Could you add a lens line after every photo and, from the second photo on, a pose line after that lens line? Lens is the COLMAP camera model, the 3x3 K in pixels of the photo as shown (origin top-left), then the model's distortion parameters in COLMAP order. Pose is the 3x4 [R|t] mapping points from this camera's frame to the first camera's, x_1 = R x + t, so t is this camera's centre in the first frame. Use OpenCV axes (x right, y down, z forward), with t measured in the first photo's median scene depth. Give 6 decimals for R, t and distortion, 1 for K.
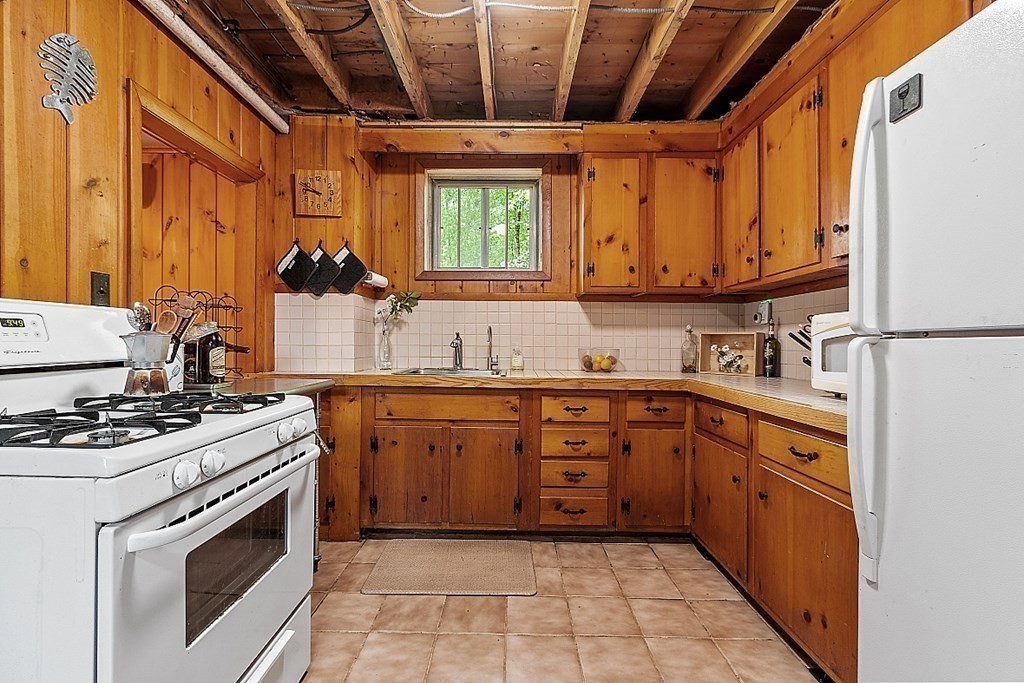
lens RADIAL K [[463.9, 0, 510.2], [0, 463.9, 342.0], [0, 0, 1]] dist [-0.000532, -0.000027]
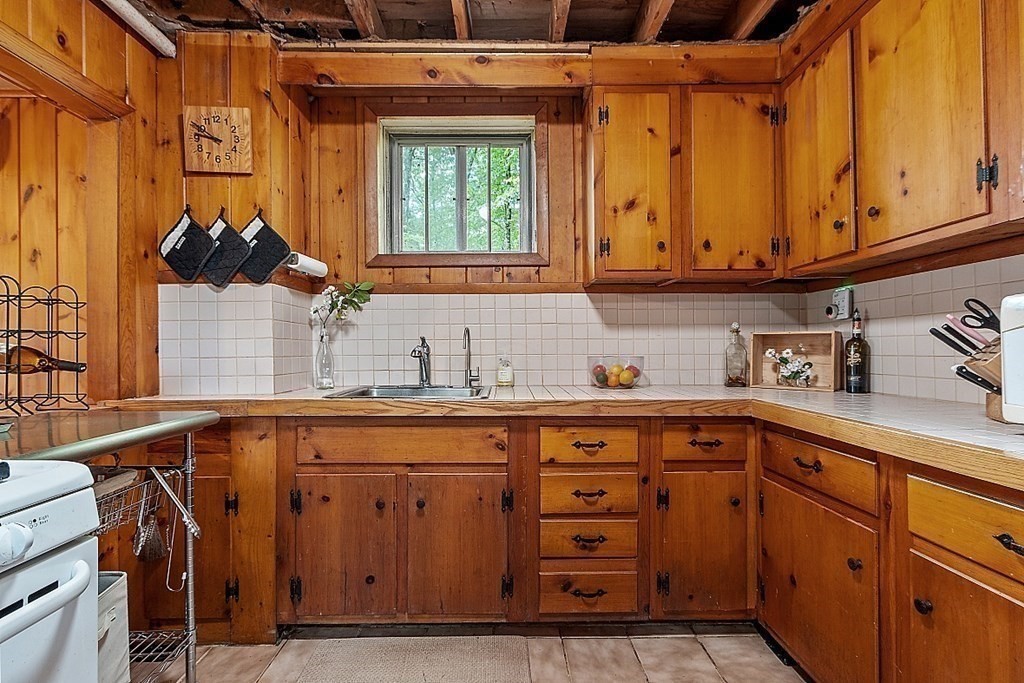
lens RADIAL K [[463.9, 0, 510.2], [0, 463.9, 344.6], [0, 0, 1]] dist [-0.000532, -0.000027]
pose [[0.999802, -0.013435, 0.014705, 0.014417], [0.013572, 0.999865, -0.009284, 0.000322], [-0.014578, 0.009481, 0.999849, 0.292616]]
